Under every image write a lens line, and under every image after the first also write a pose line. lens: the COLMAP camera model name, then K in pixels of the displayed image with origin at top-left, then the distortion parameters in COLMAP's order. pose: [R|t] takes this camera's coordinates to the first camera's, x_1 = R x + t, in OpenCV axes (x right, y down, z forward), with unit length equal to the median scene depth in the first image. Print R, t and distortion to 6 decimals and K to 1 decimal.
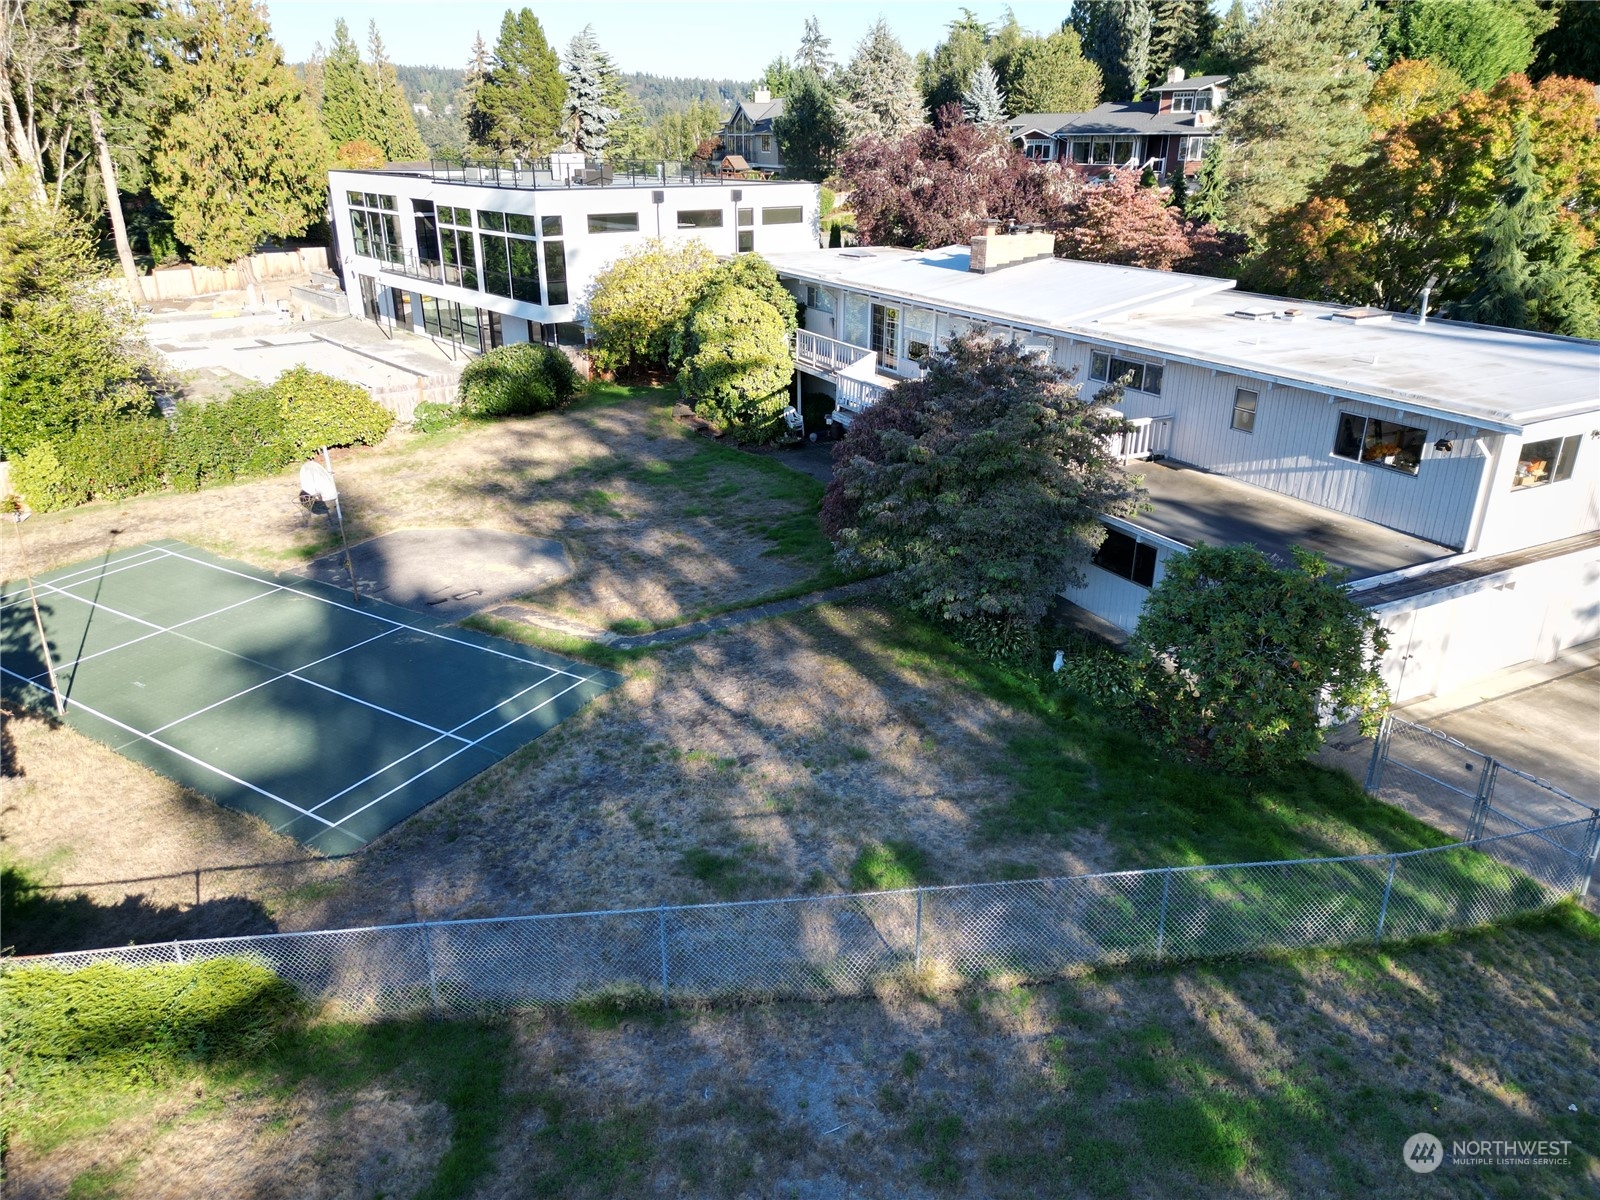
lens RADIAL K [[1115.1, 0, 795.9], [0, 1115.1, 595.8], [0, 0, 1]] dist [0.059719, -0.056658]
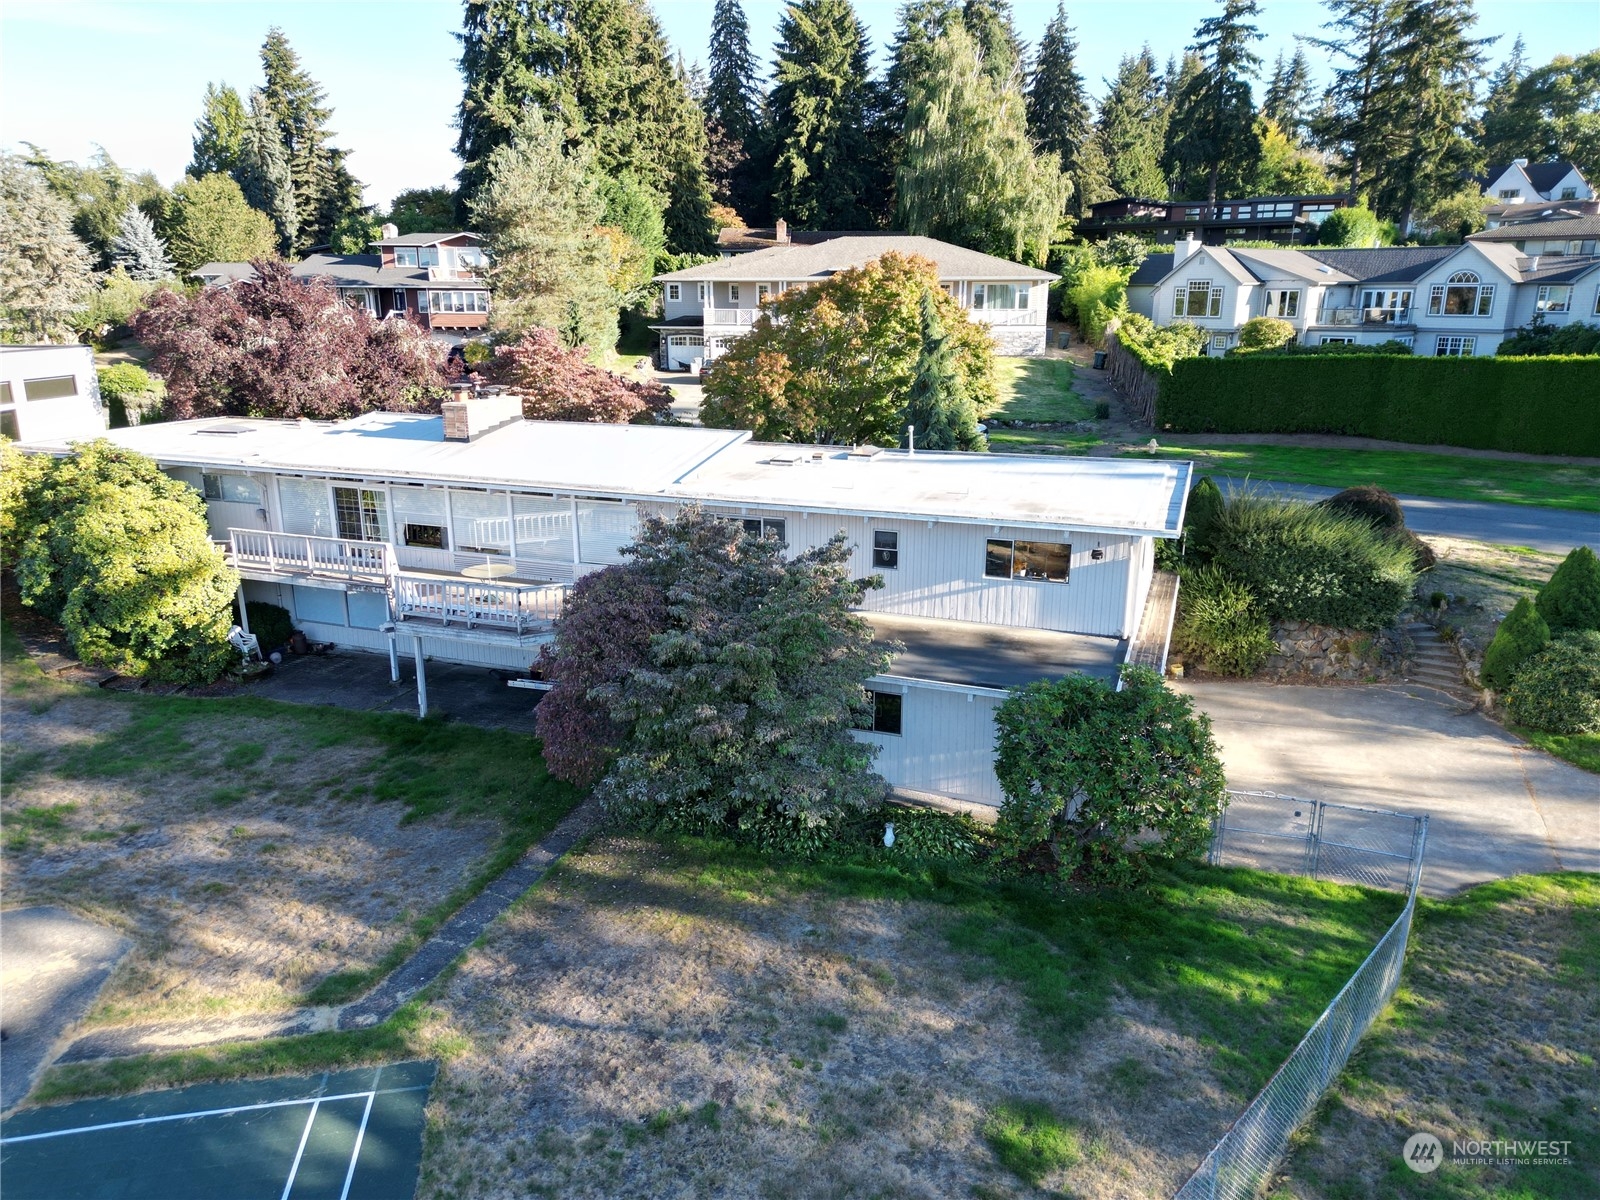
lens RADIAL K [[1115.1, 0, 795.9], [0, 1115.1, 595.8], [0, 0, 1]] dist [0.059719, -0.056658]
pose [[0.735802, -0.179035, 0.653101, -0.230789], [0.253895, 0.967005, -0.020959, -0.076667], [-0.627800, 0.181241, 0.756980, 0.165697]]
